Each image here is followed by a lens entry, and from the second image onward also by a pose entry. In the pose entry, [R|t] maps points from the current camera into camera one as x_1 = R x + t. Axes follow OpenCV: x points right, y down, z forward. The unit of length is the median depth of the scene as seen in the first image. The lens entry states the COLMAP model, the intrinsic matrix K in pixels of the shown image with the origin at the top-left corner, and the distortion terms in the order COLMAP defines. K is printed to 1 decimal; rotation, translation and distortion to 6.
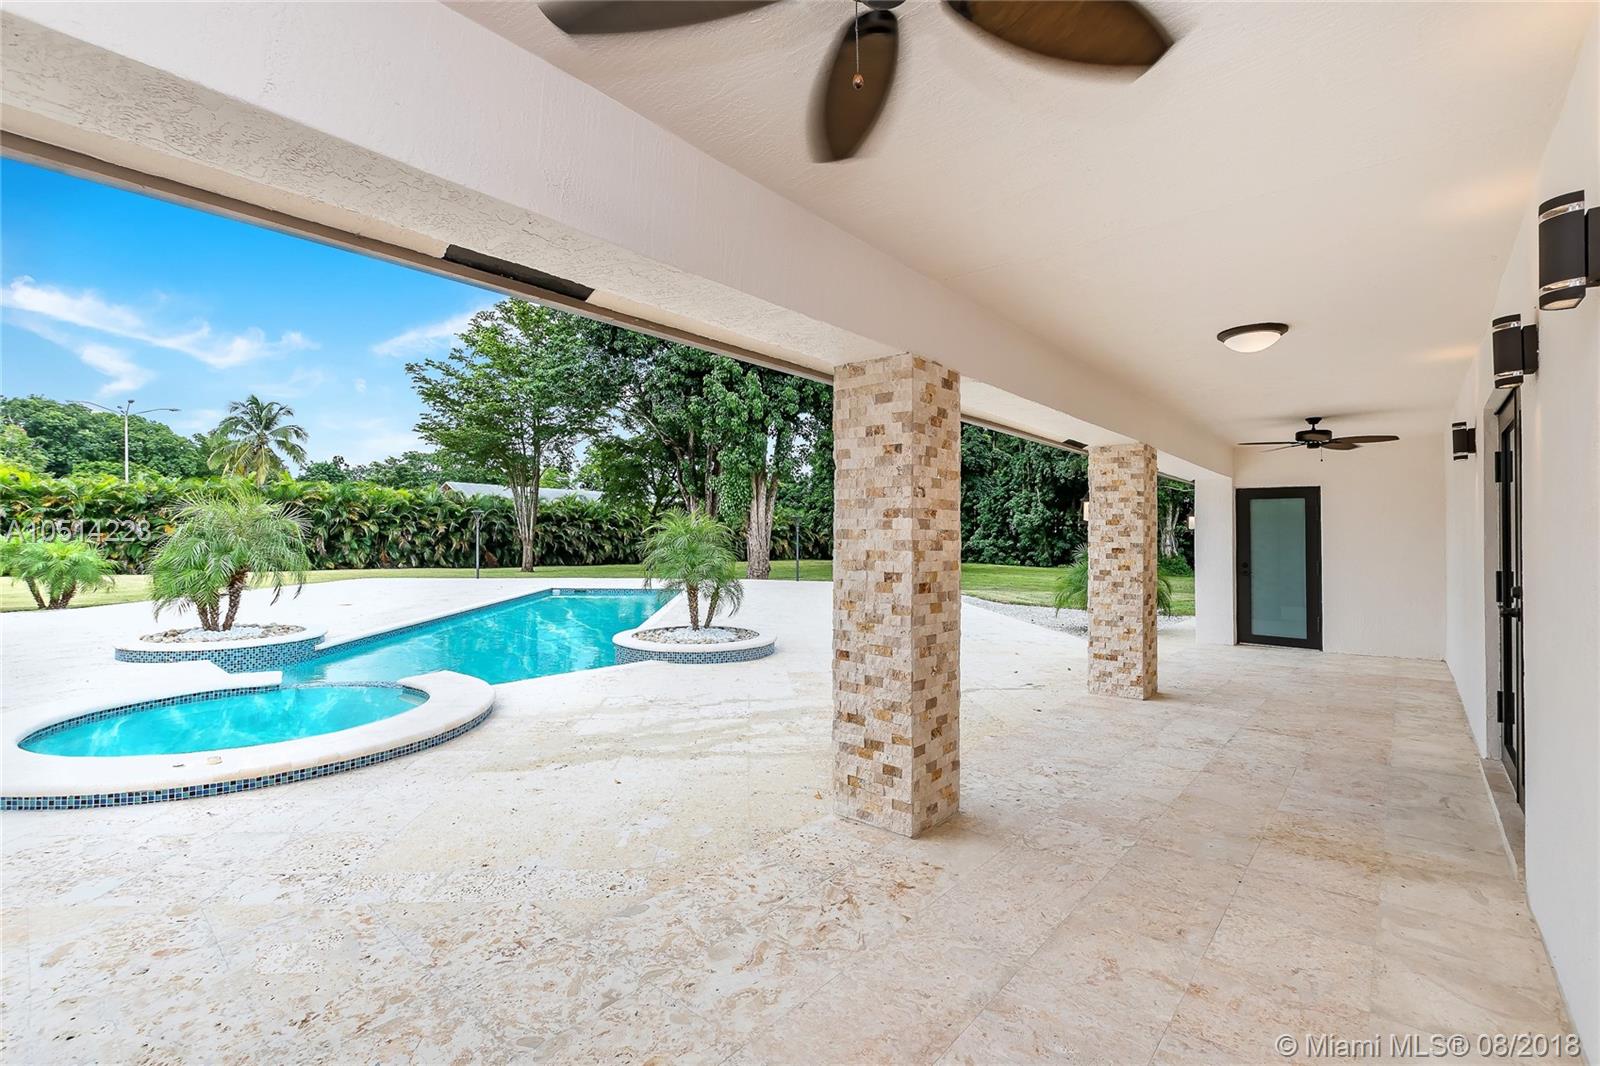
lens RADIAL K [[691.4, 0, 807.9], [0, 691.4, 532.4], [0, 0, 1]] dist [0.006714, -0.003798]
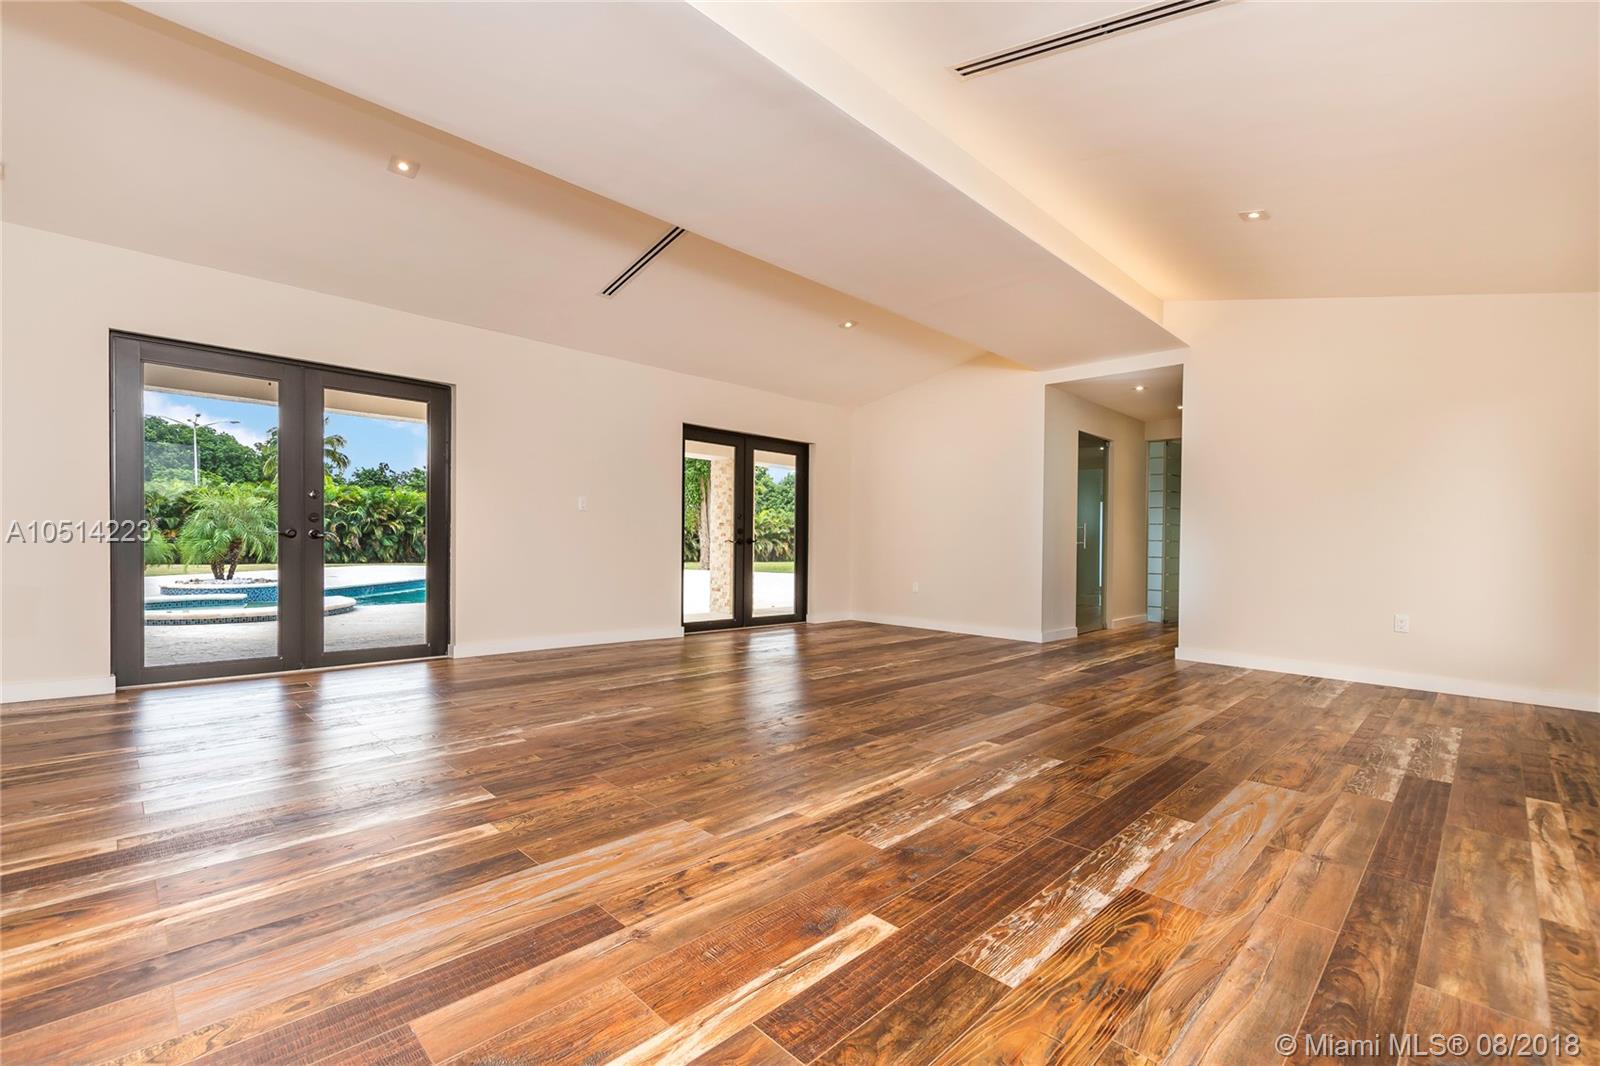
lens RADIAL K [[691.4, 0, 798.8], [0, 691.4, 545.4], [0, 0, 1]] dist [0.006714, -0.003798]
pose [[0.997742, 0.006001, -0.066893, 0.096898], [-0.005293, 0.999928, 0.010751, 0.007588], [0.066953, -0.010373, 0.997702, -0.082828]]
